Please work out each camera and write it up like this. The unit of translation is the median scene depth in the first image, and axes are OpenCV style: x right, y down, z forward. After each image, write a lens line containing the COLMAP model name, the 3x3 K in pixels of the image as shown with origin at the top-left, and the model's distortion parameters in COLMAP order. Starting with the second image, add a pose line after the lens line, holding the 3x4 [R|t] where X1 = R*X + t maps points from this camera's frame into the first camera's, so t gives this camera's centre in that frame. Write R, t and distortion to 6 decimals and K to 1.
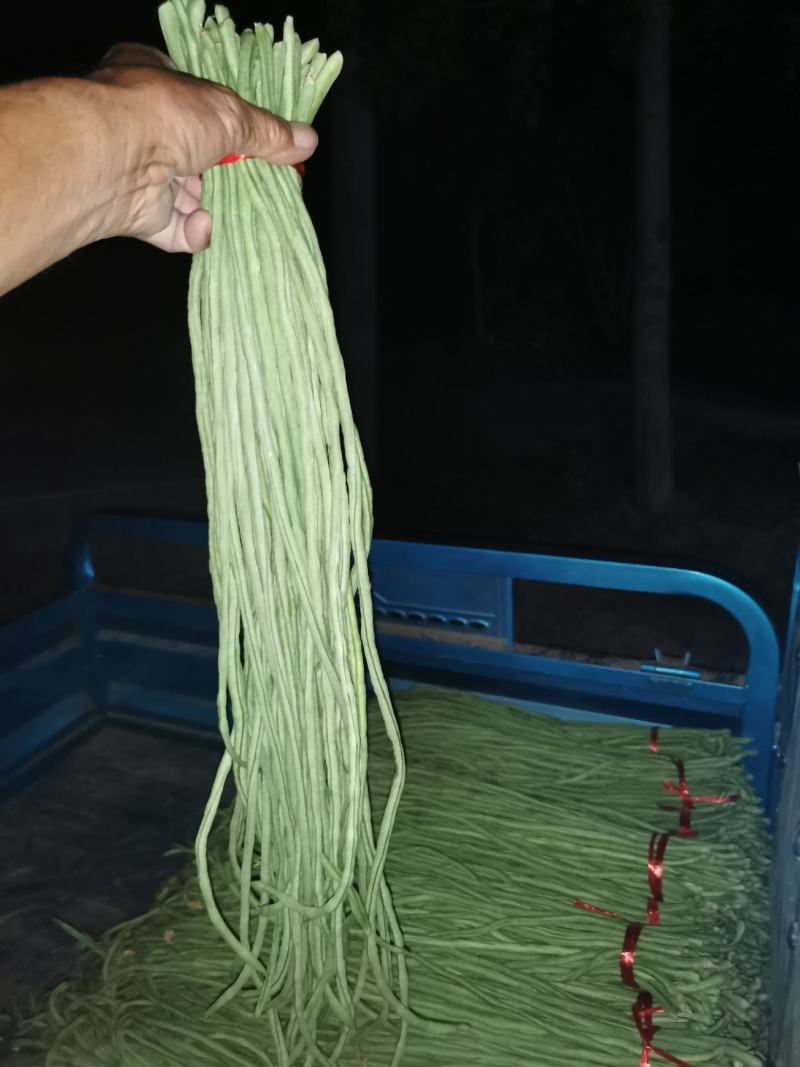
lens RADIAL K [[856.2, 0, 398.3], [0, 856.2, 526.9], [0, 0, 1]] dist [0.043550, -0.059334]
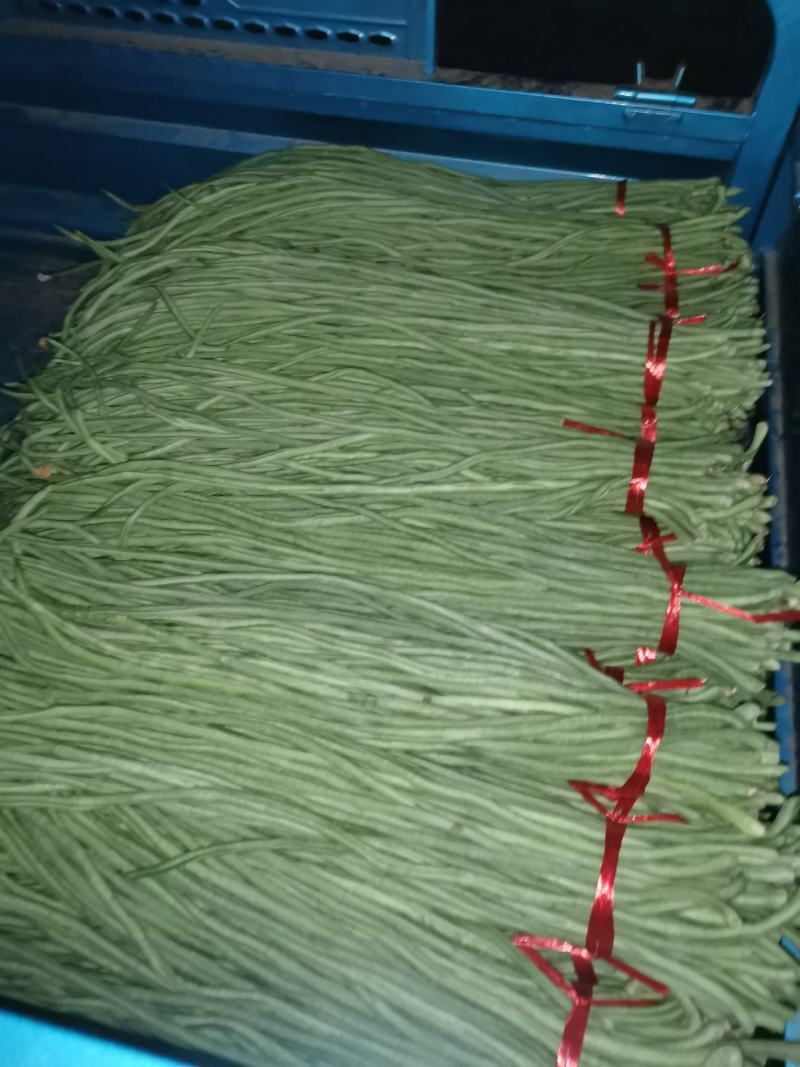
lens RADIAL K [[856.2, 0, 399.6], [0, 856.2, 530.2], [0, 0, 1]] dist [0.043550, -0.059334]
pose [[0.981731, -0.117251, 0.149855, -0.054020], [0.015077, 0.833031, 0.553021, 0.082409], [-0.189676, -0.540658, 0.819580, 0.312032]]
